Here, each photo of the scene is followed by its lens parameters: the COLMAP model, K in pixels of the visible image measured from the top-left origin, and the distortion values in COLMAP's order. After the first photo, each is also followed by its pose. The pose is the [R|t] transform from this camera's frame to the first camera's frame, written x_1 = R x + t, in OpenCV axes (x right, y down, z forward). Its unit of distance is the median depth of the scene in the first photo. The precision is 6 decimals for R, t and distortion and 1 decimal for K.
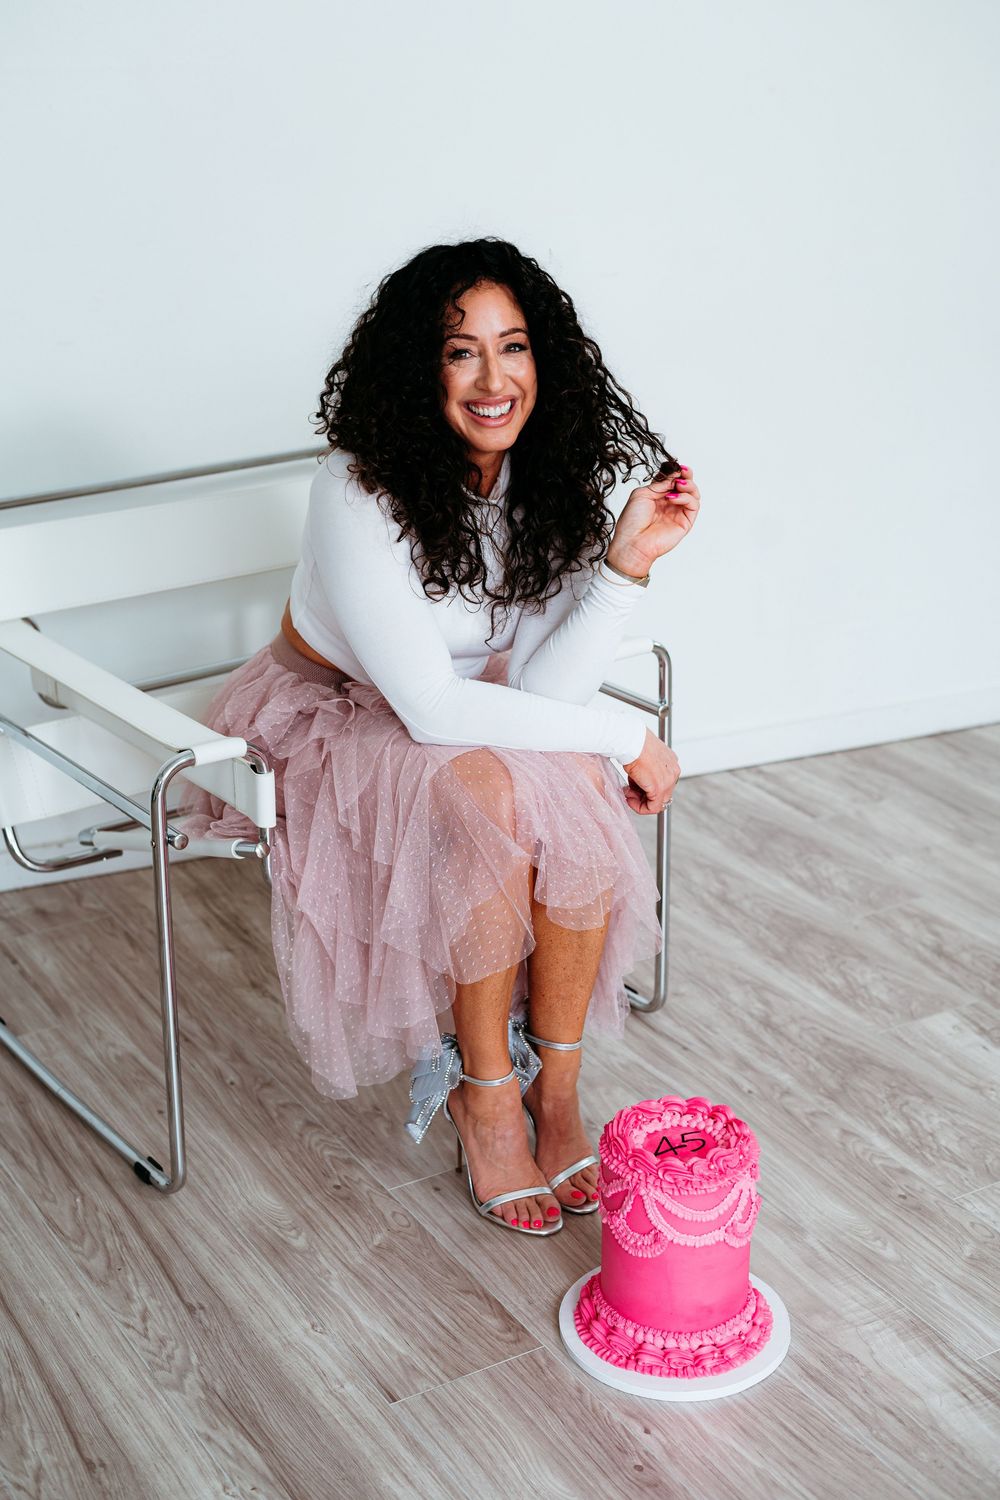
lens RADIAL K [[2425.2, 0, 557.5], [0, 2425.2, 714.3], [0, 0, 1]] dist [0.007082, 0.000000]
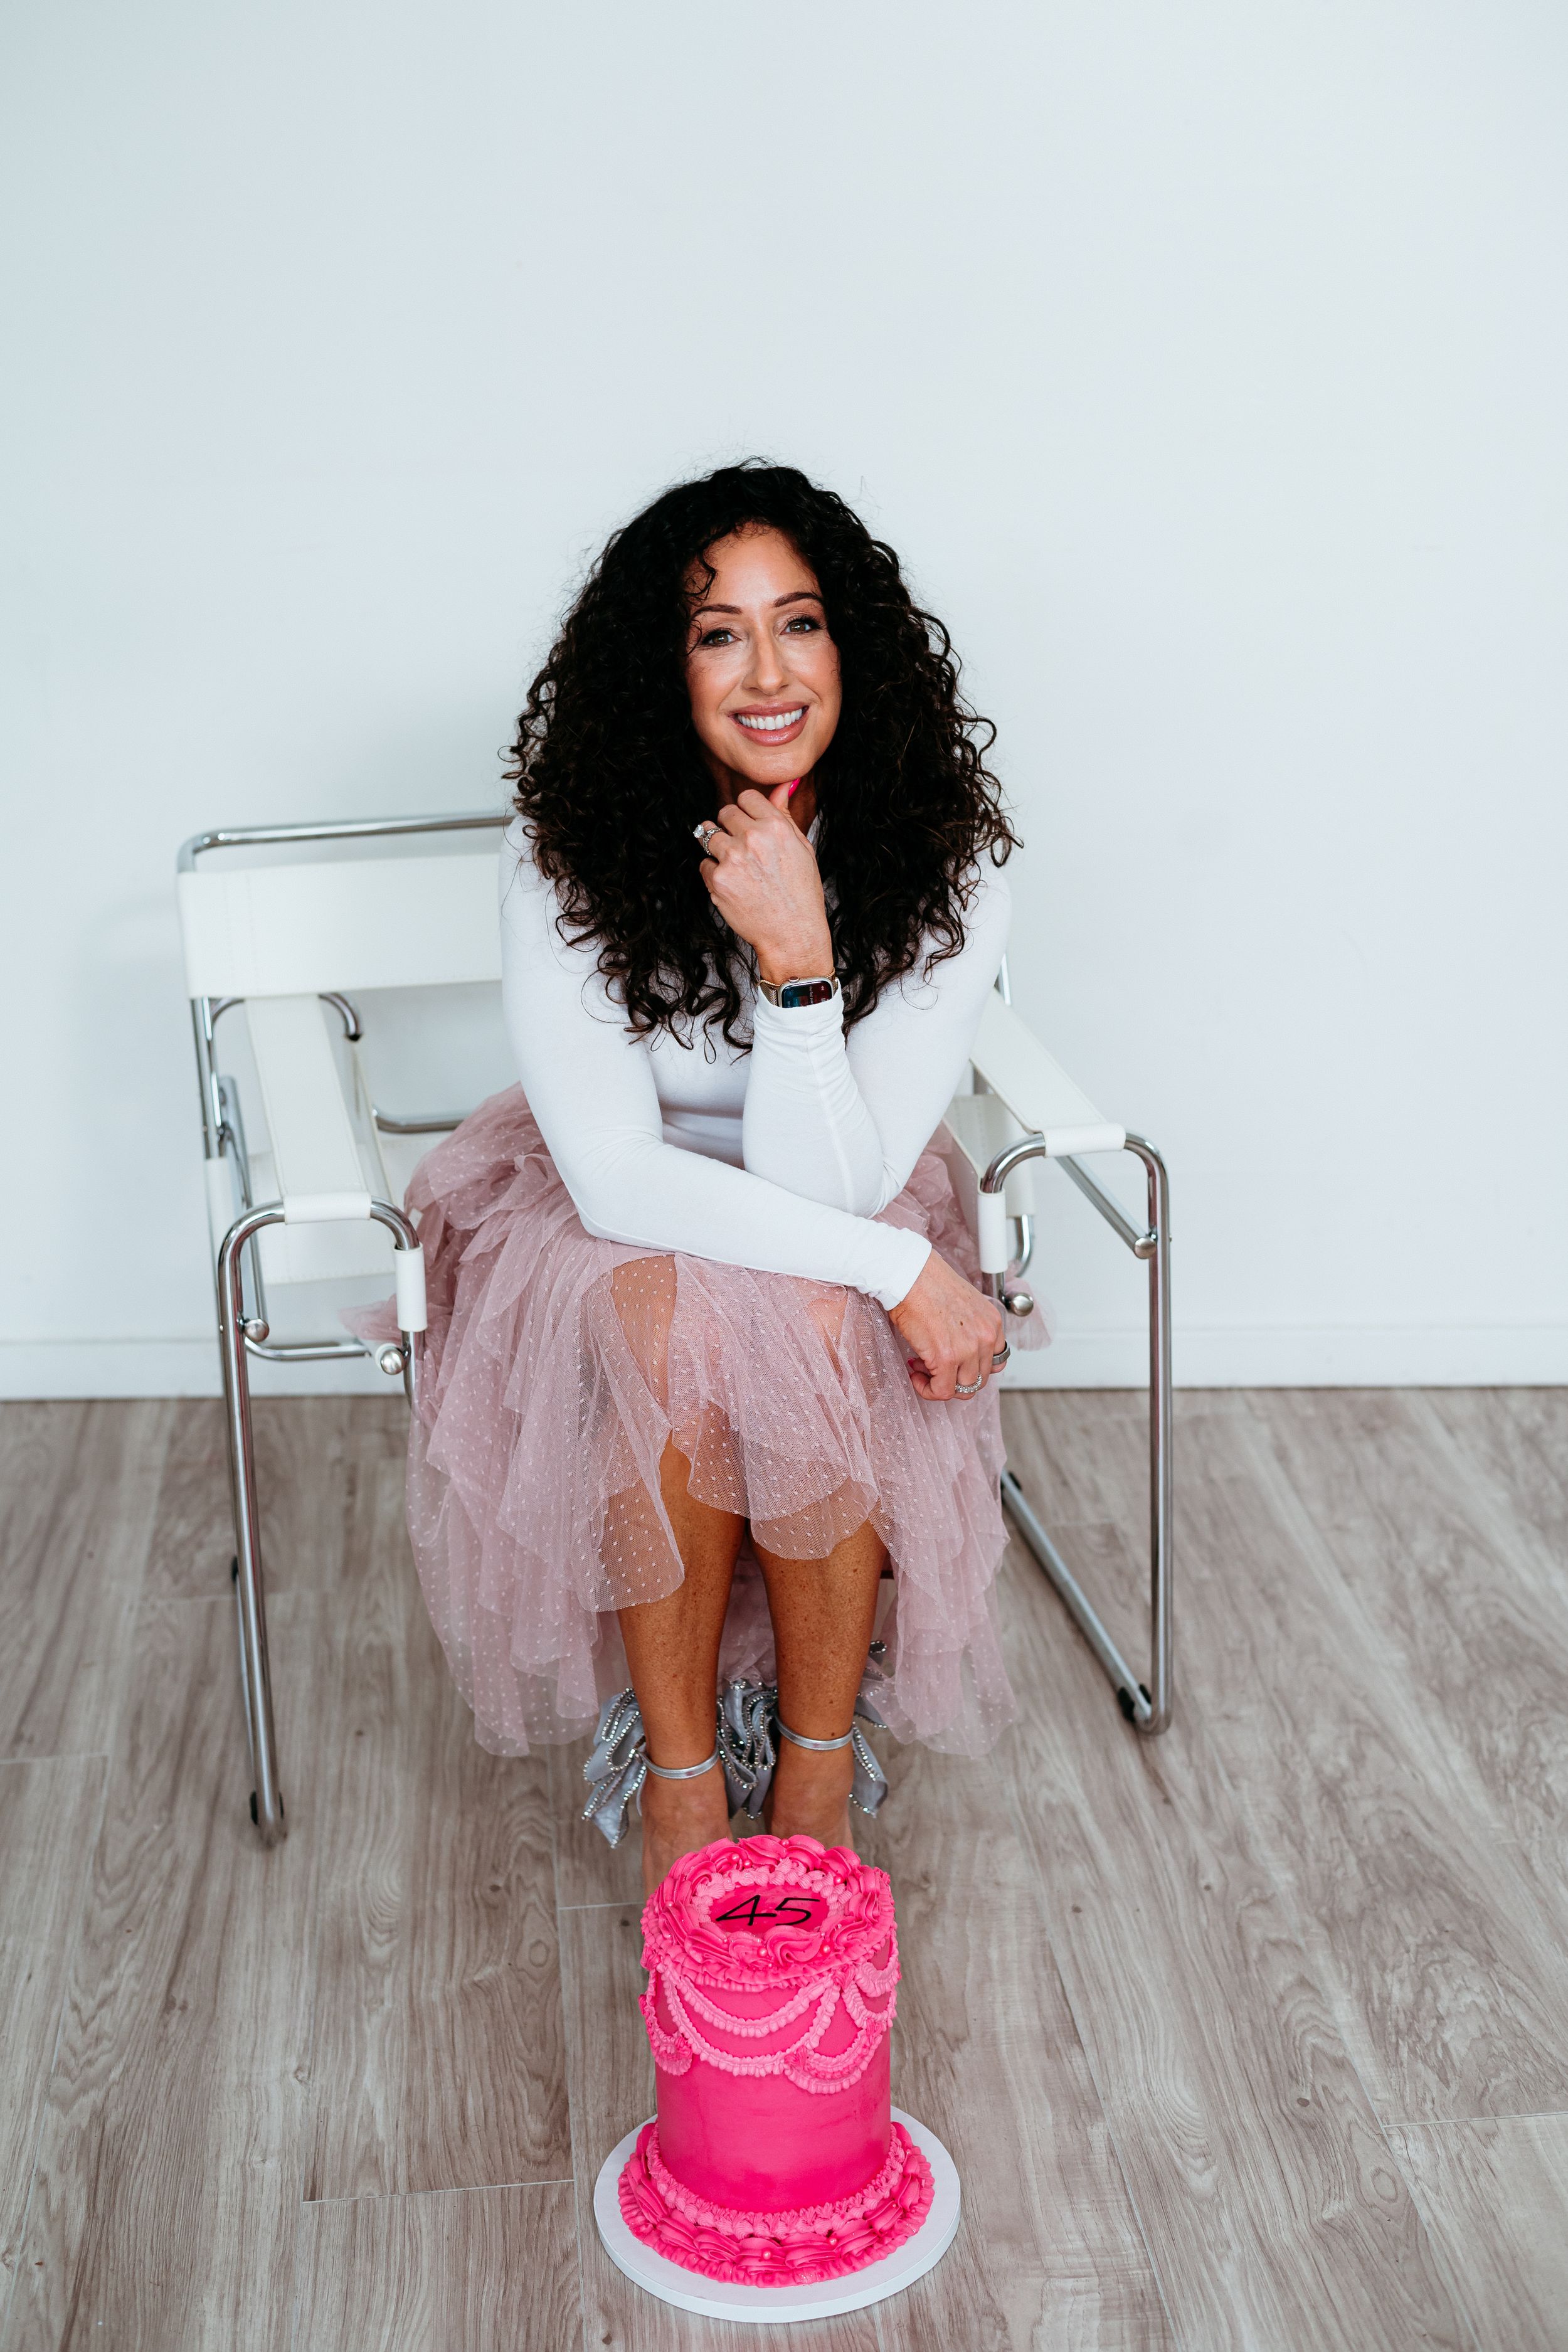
lens RADIAL K [[3802.7, 0, 674.1], [0, 3802.7, 1221.9], [0, 0, 1]] dist [0.007082, 0.000000]
pose [[0.881887, 0.128545, -0.453599, 0.428624], [-0.127371, 0.991296, 0.033289, -0.027175], [0.453930, 0.028419, 0.890584, 0.104172]]
